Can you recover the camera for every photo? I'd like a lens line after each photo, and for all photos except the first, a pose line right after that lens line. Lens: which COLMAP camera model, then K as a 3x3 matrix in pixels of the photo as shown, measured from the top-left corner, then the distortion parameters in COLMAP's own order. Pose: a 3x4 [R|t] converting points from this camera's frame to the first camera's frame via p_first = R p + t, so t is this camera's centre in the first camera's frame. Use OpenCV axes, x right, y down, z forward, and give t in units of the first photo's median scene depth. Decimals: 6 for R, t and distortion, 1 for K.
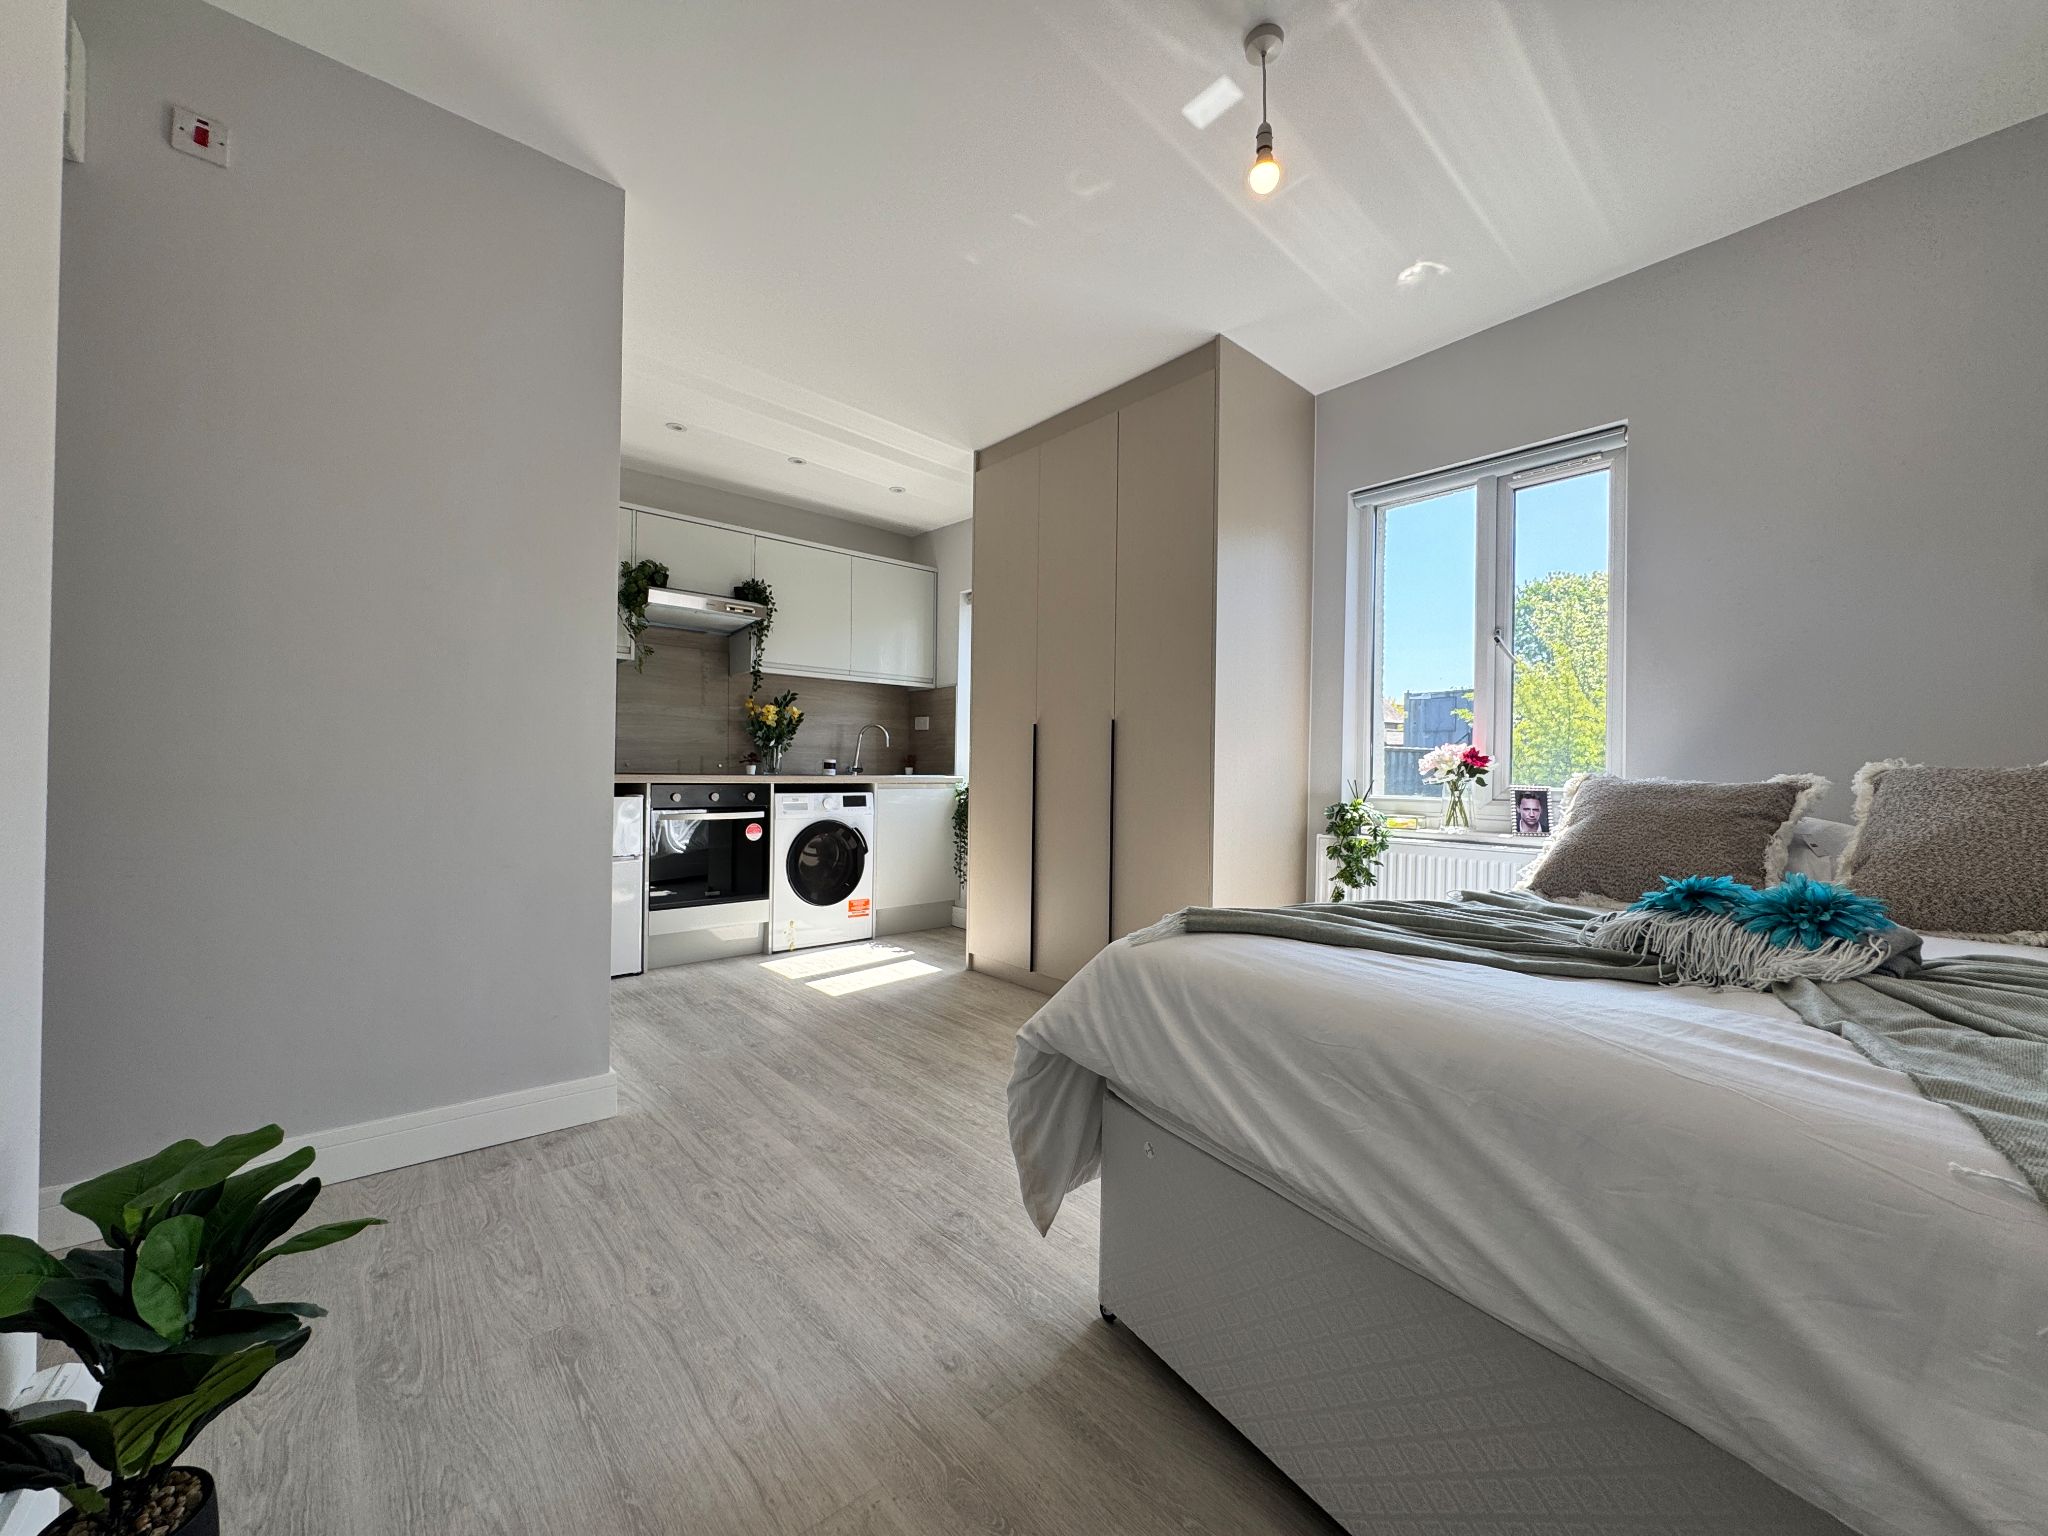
lens RADIAL K [[817.9, 0, 1020.2], [0, 817.9, 768.6], [0, 0, 1]] dist [-0.003749, 0.000415]
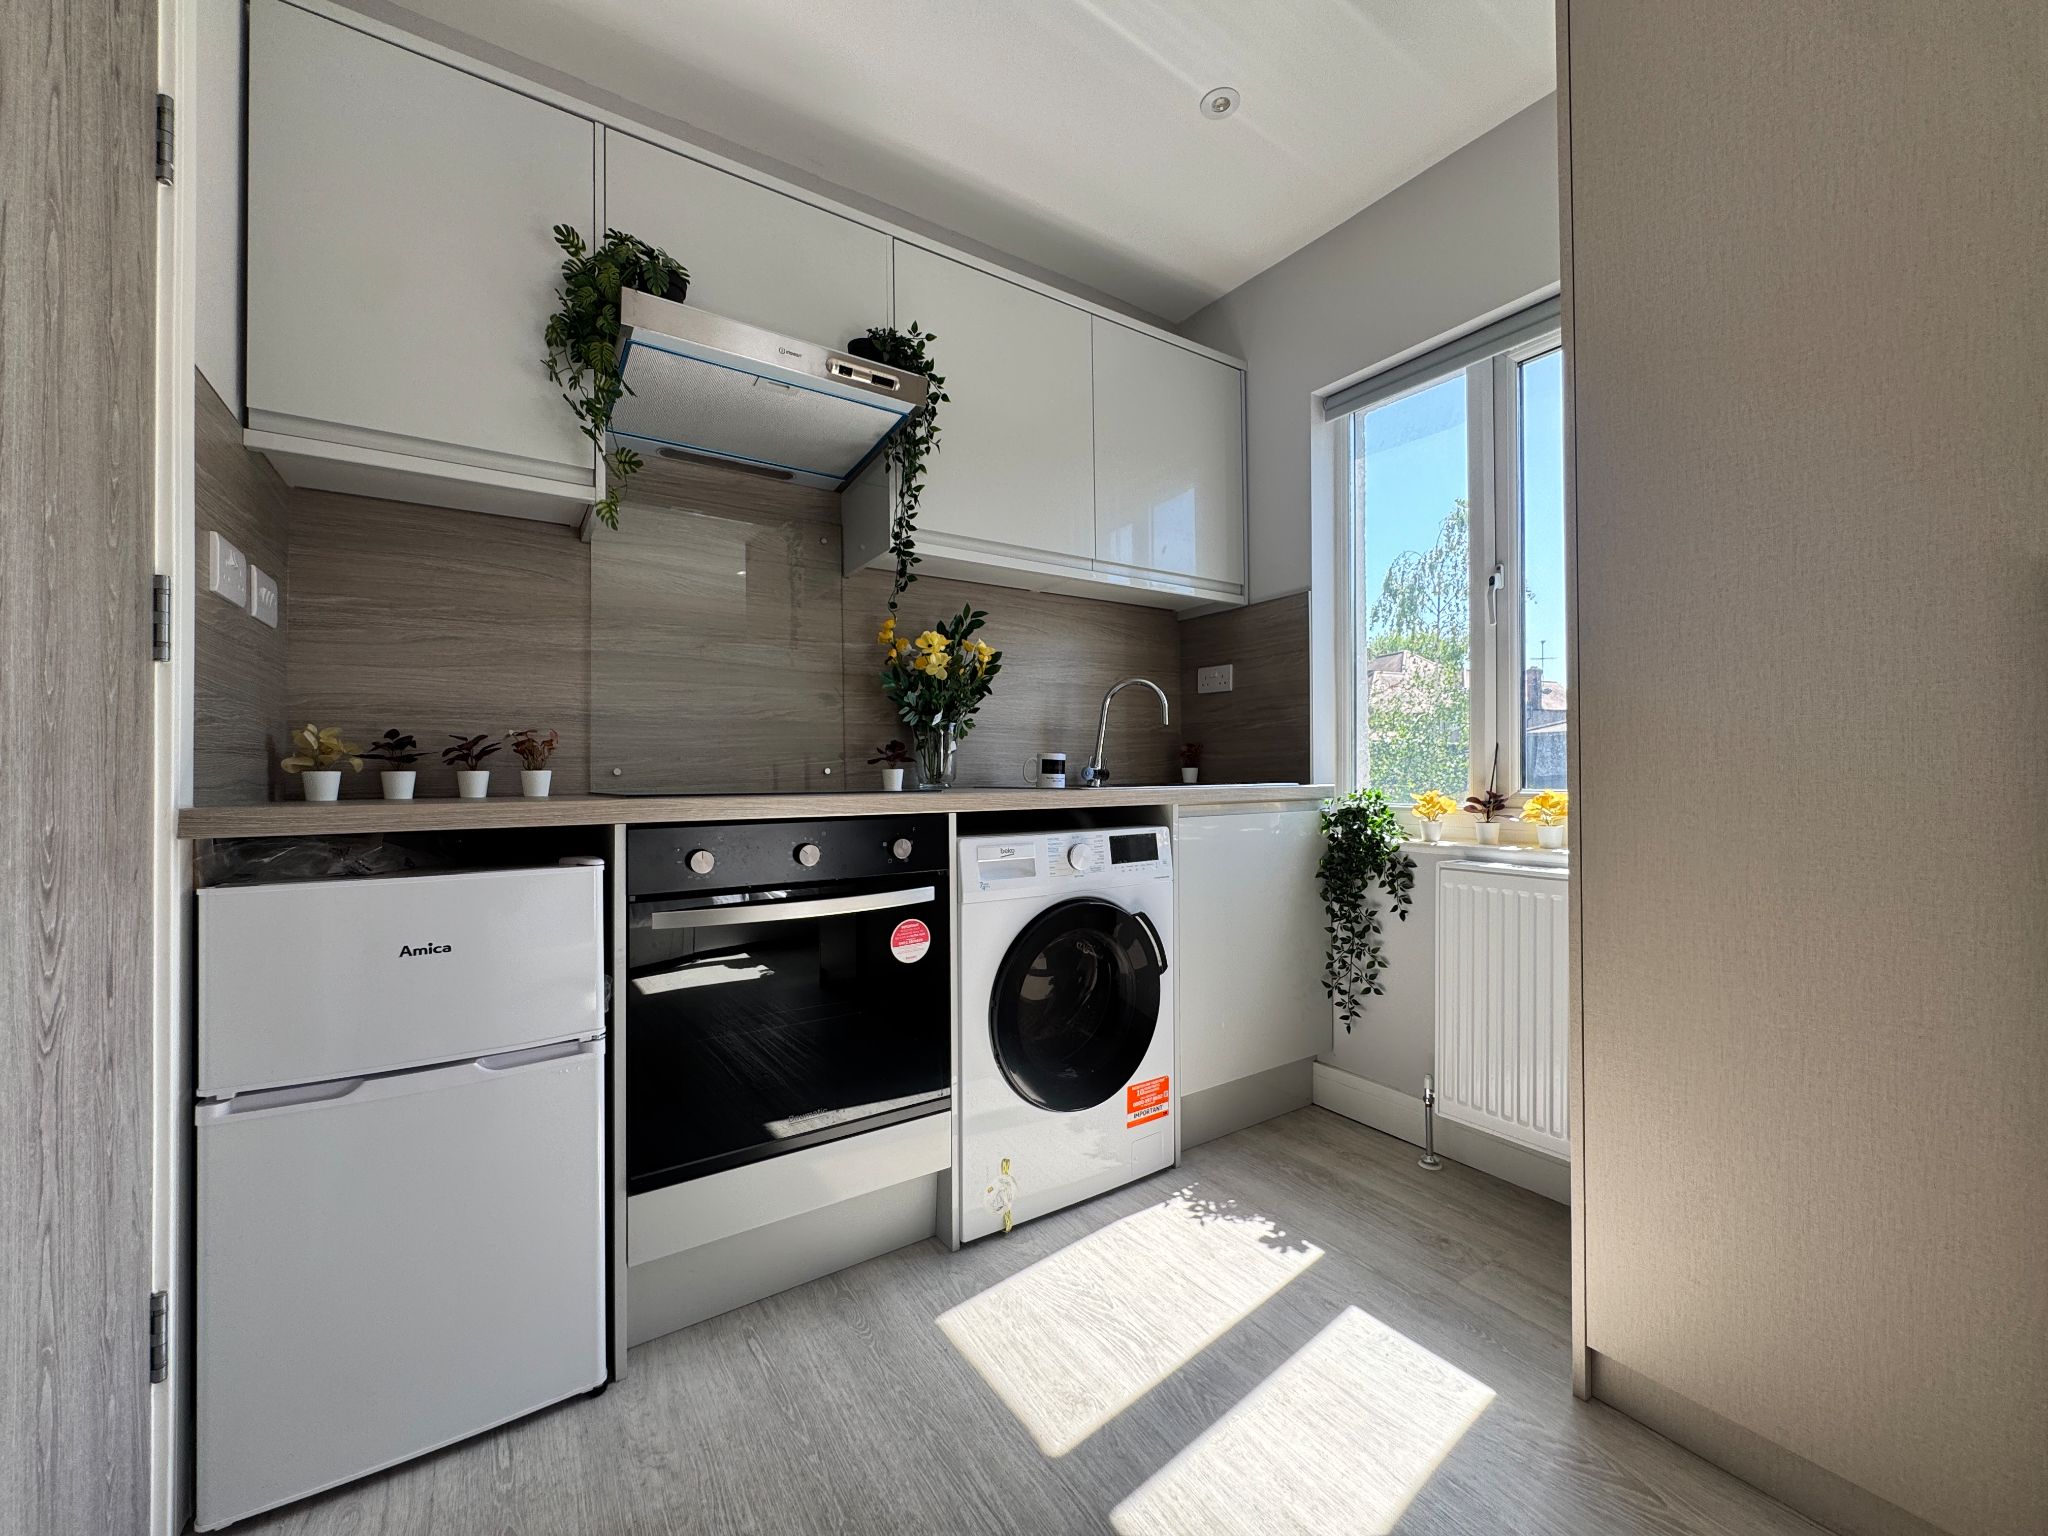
lens RADIAL K [[817.9, 0, 1019.7], [0, 817.9, 765.3], [0, 0, 1]] dist [-0.003749, 0.000415]
pose [[0.990427, -0.022002, -0.136275, -0.229293], [0.020873, 0.999735, -0.009705, -0.000255], [0.136453, 0.006768, 0.990623, 0.649841]]
